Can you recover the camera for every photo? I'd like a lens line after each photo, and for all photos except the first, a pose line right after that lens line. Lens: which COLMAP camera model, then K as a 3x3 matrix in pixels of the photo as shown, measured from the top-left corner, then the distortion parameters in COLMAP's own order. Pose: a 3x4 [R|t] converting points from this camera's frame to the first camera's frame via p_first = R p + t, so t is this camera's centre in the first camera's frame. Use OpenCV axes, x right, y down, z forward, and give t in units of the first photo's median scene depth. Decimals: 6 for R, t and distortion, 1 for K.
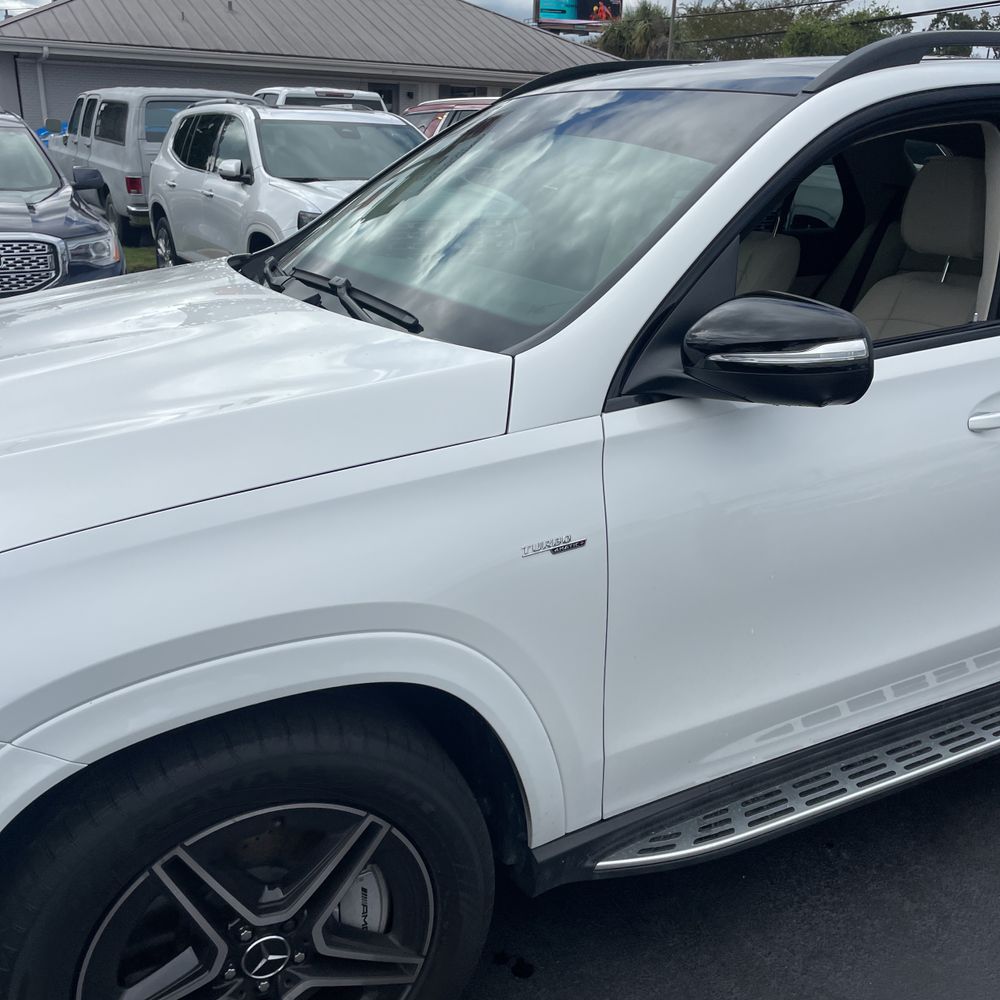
lens RADIAL K [[1013.4, 0, 492.7], [0, 1013.4, 518.0], [0, 0, 1]] dist [0.088715, -0.126316]
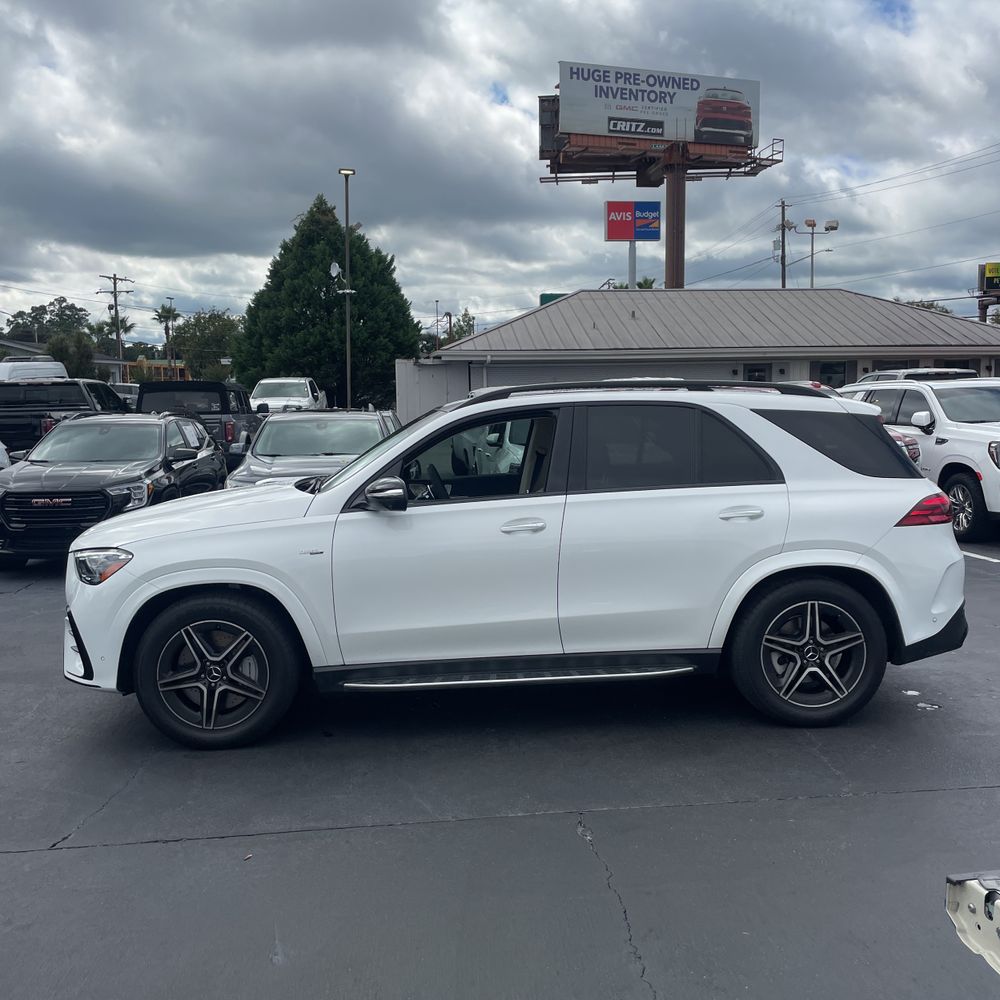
lens RADIAL K [[1002.1, 0, 494.1], [0, 1002.1, 503.7], [0, 0, 1]] dist [0.117214, -0.183990]
pose [[0.906244, 0.005008, -0.422725, 1.784742], [-0.113517, 0.966089, -0.231916, 0.510828], [0.407228, 0.258159, 0.876082, -1.454796]]
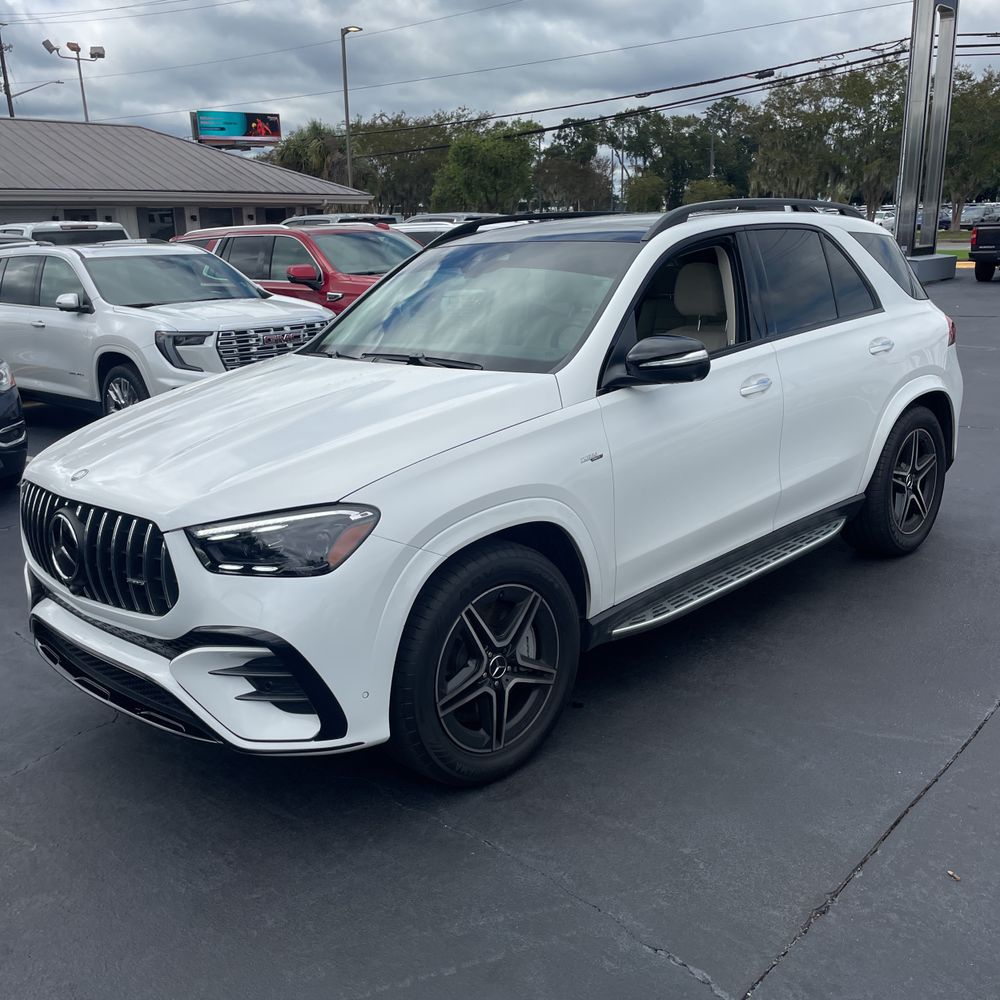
lens RADIAL K [[1022.3, 0, 478.7], [0, 1022.3, 524.2], [0, 0, 1]] dist [0.102458, -0.161558]
pose [[0.954757, -0.138143, 0.263355, -0.712114], [0.160596, 0.984837, -0.065620, 0.254091], [-0.250297, 0.104945, 0.962465, -0.948928]]
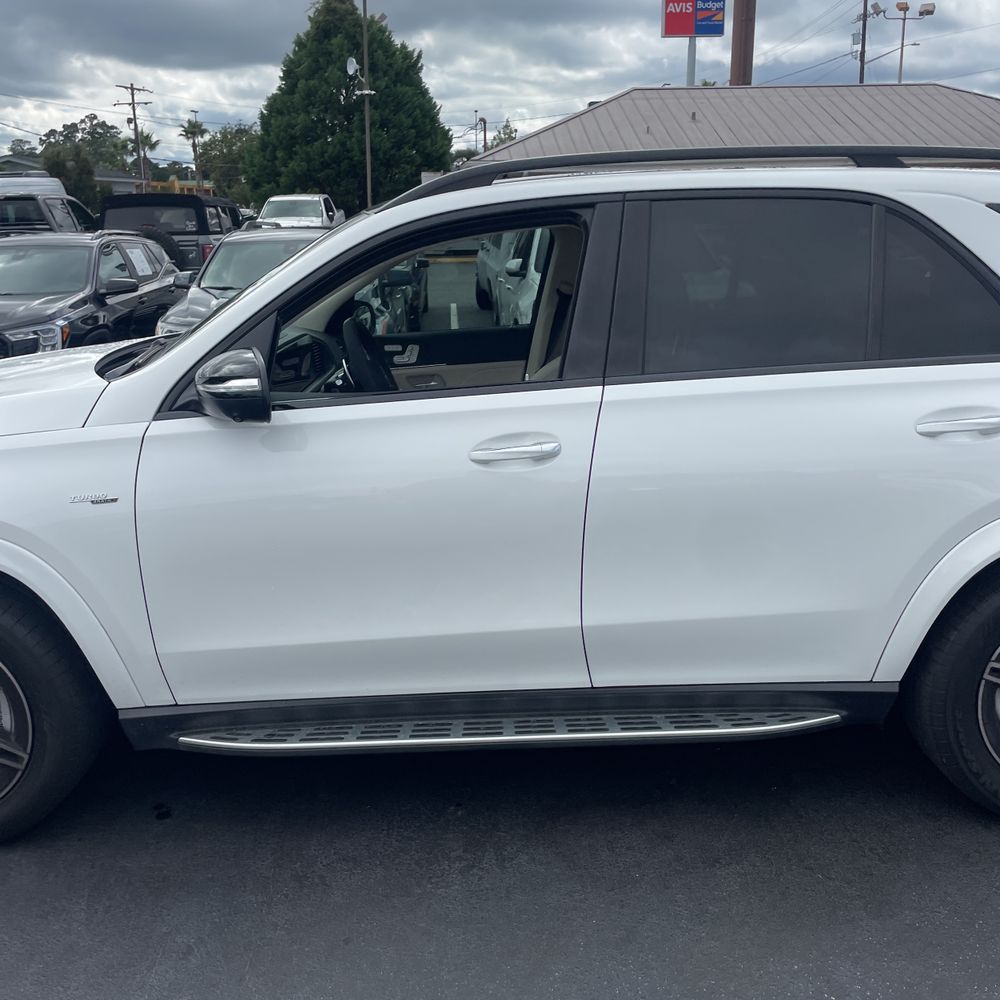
lens RADIAL K [[1007.8, 0, 486.7], [0, 1007.8, 497.3], [0, 0, 1]] dist [0.088471, -0.123280]
pose [[0.884354, 0.081306, -0.459682, 1.261437], [-0.126235, 0.989680, -0.067806, 0.052198], [0.449425, 0.117992, 0.885491, -0.129924]]
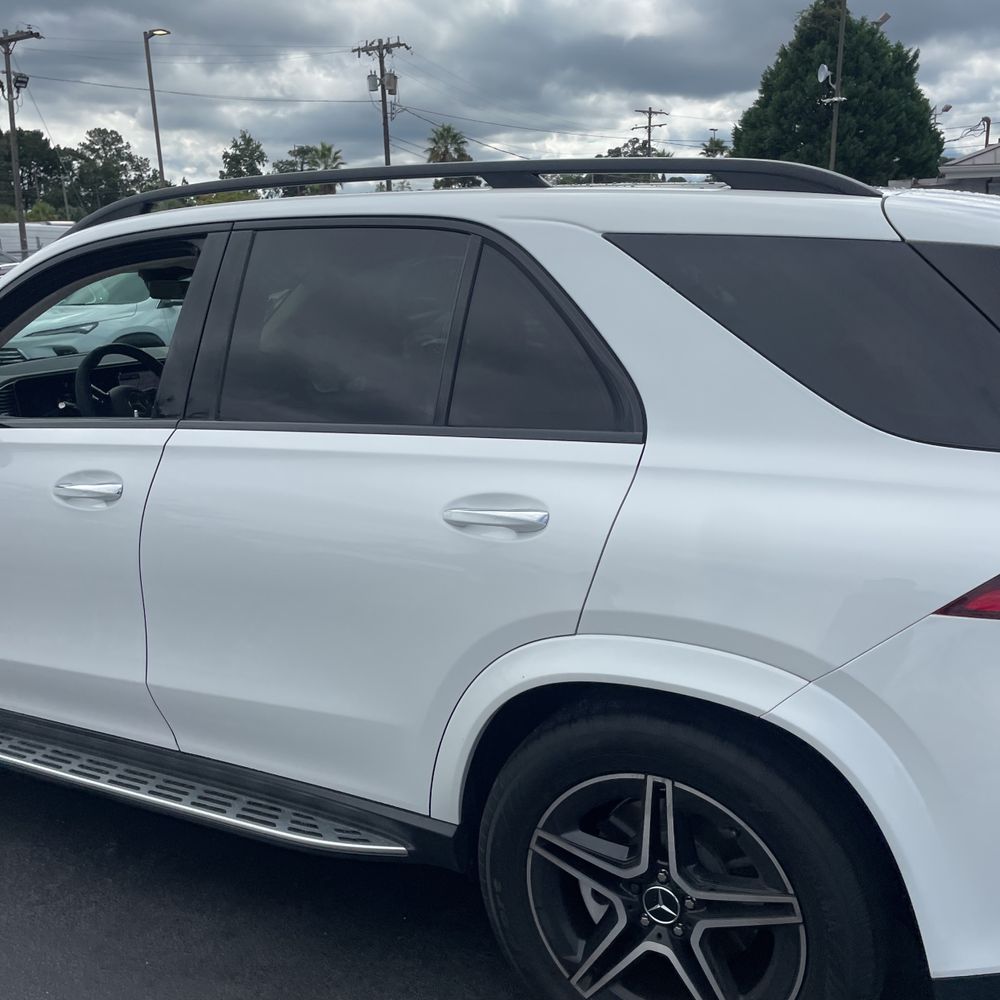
lens RADIAL K [[1007.8, 0, 486.7], [0, 1007.8, 497.3], [0, 0, 1]] dist [0.088471, -0.123280]
pose [[0.563619, 0.158045, -0.810774, 2.105548], [-0.255238, 0.966815, 0.011030, -0.272225], [0.785612, 0.200724, 0.585255, 0.804007]]
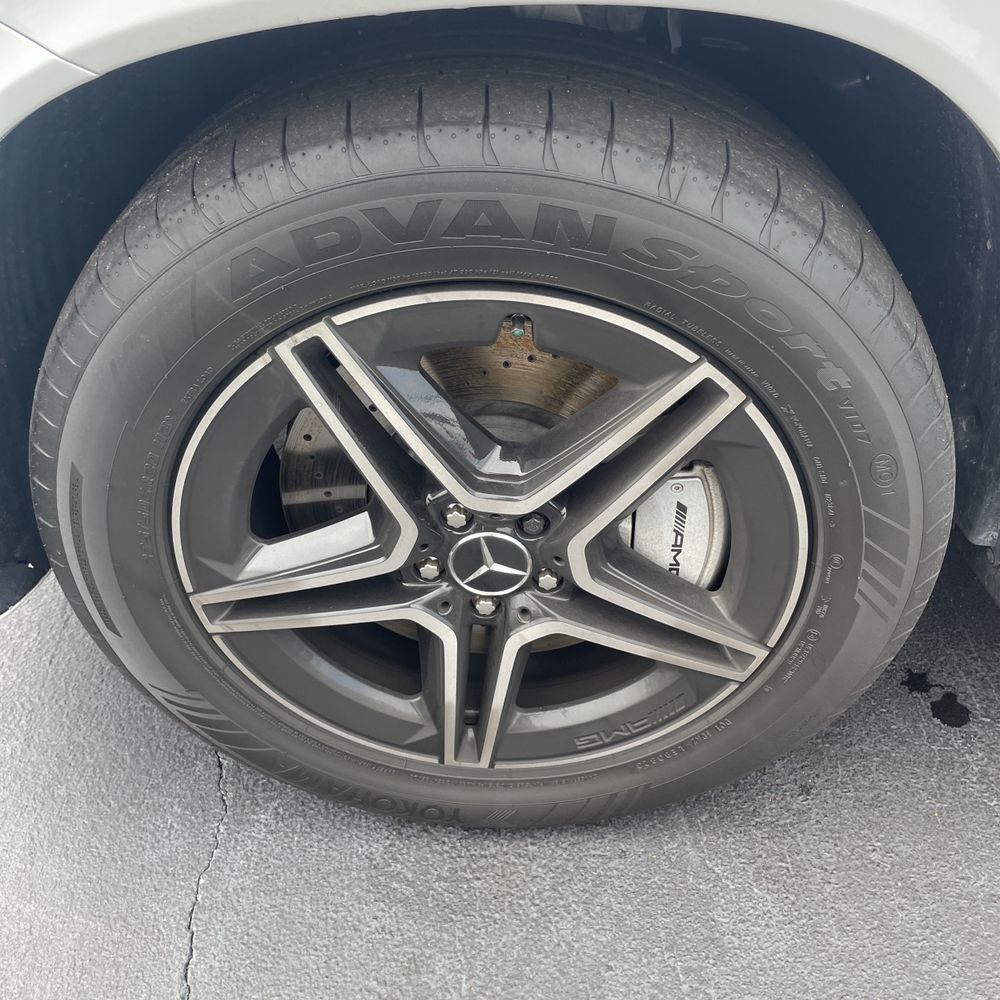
lens RADIAL K [[986.2, 0, 500.5], [0, 986.2, 490.7], [0, 0, 1]] dist [0.087973, -0.124949]
pose [[0.879379, 0.260086, -0.398807, -0.003051], [-0.120909, 0.932145, 0.341301, 0.184566], [0.460514, -0.251913, 0.851156, 0.502724]]
